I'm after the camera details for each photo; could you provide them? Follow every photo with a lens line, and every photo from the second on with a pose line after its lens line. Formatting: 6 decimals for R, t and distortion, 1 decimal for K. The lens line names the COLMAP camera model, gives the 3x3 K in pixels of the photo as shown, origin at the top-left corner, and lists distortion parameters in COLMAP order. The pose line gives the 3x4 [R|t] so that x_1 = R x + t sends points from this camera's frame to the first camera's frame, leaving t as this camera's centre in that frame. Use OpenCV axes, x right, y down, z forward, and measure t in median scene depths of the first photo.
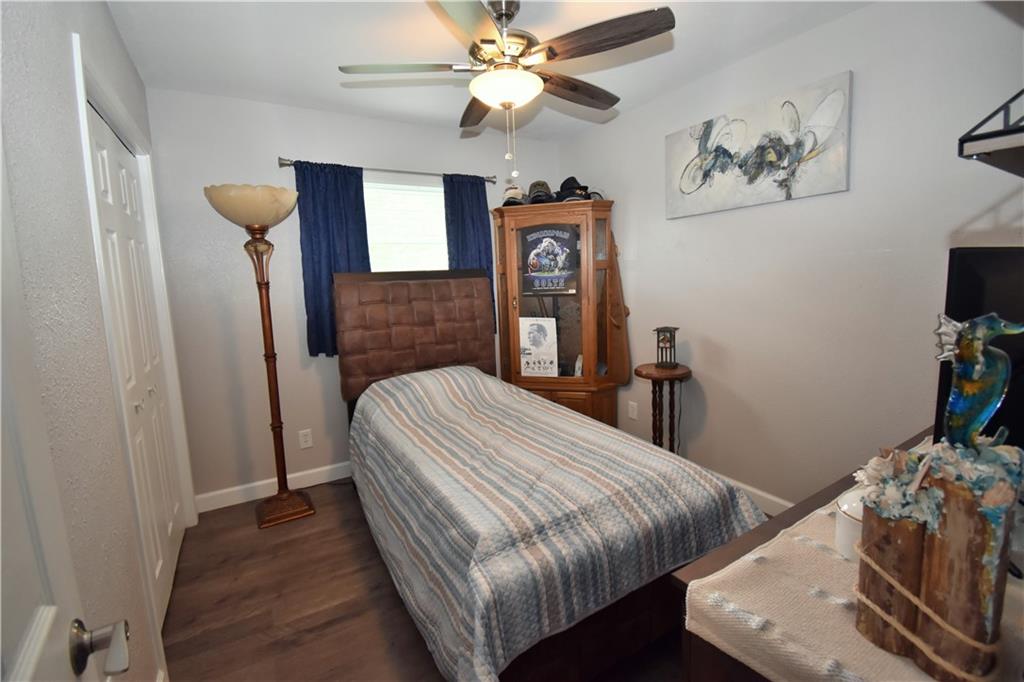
lens RADIAL K [[449.9, 0, 511.8], [0, 449.9, 334.0], [0, 0, 1]] dist [0.019673, -0.027674]
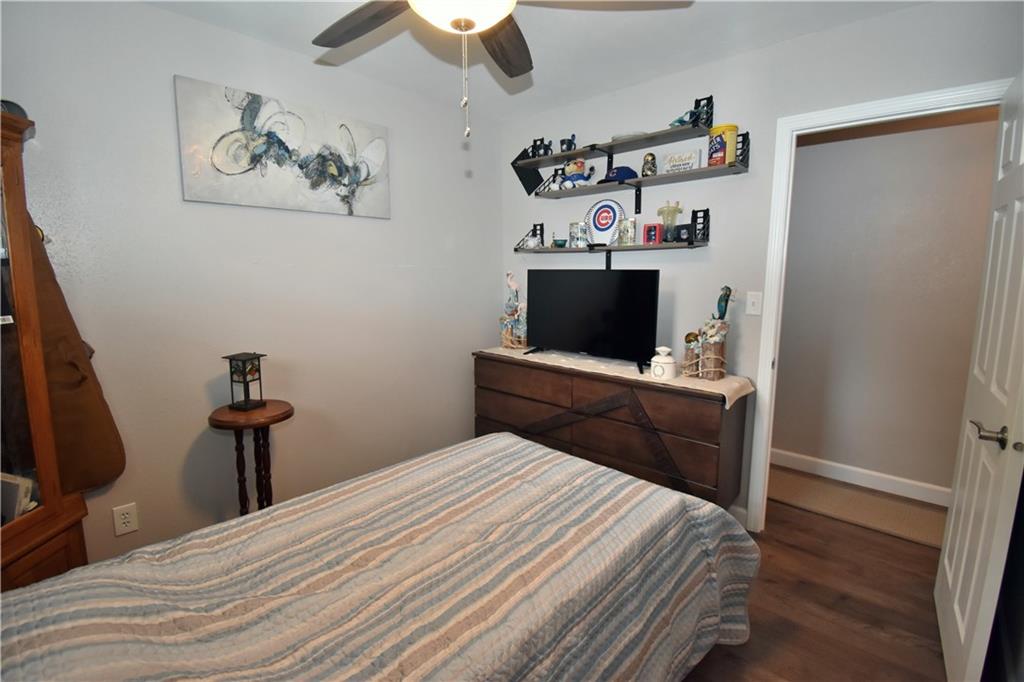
lens RADIAL K [[449.9, 0, 511.8], [0, 449.9, 334.0], [0, 0, 1]] dist [0.019673, -0.027674]
pose [[-0.293164, -0.096239, 0.951206, -0.587987], [0.132483, 0.981233, 0.140109, -0.111967], [-0.946838, 0.167094, -0.274912, 0.969244]]
